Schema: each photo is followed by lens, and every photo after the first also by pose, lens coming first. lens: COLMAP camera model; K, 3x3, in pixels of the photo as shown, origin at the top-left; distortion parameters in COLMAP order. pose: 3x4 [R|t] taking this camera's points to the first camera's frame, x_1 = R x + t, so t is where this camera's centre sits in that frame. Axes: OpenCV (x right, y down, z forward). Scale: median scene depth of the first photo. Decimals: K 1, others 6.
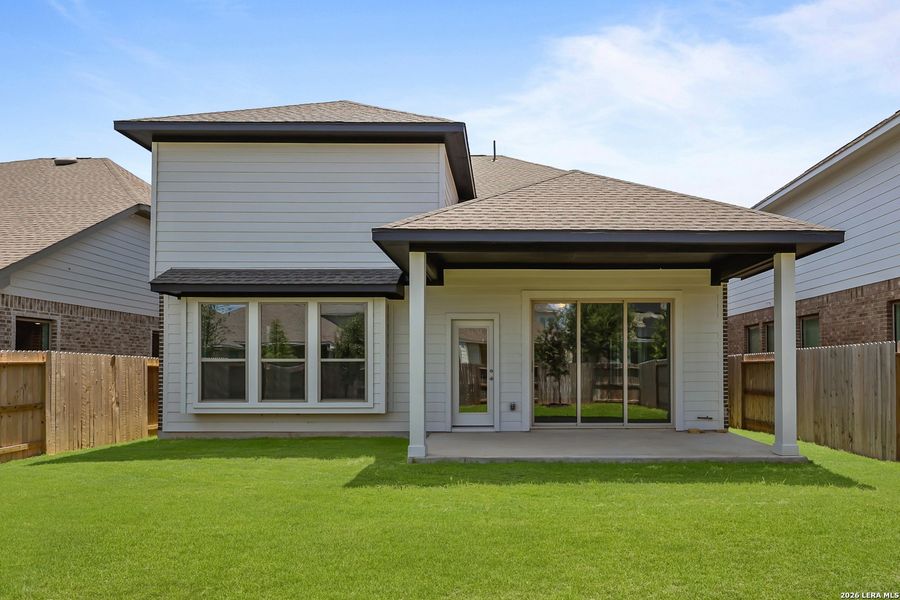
lens RADIAL K [[413.7, 0, 472.9], [0, 413.7, 363.5], [0, 0, 1]] dist [-0.004260, 0.000430]
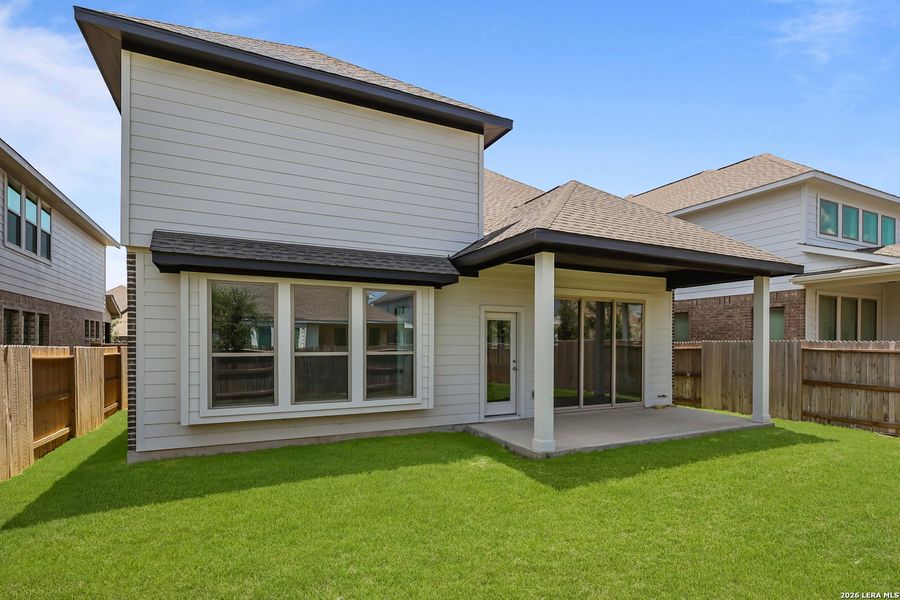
lens RADIAL K [[413.7, 0, 412.4], [0, 413.7, 344.5], [0, 0, 1]] dist [-0.004260, 0.000430]
pose [[0.917605, -0.001906, 0.397489, -0.626371], [-0.003433, 0.999913, 0.012721, -0.037885], [-0.397478, -0.013038, 0.917519, 0.144873]]
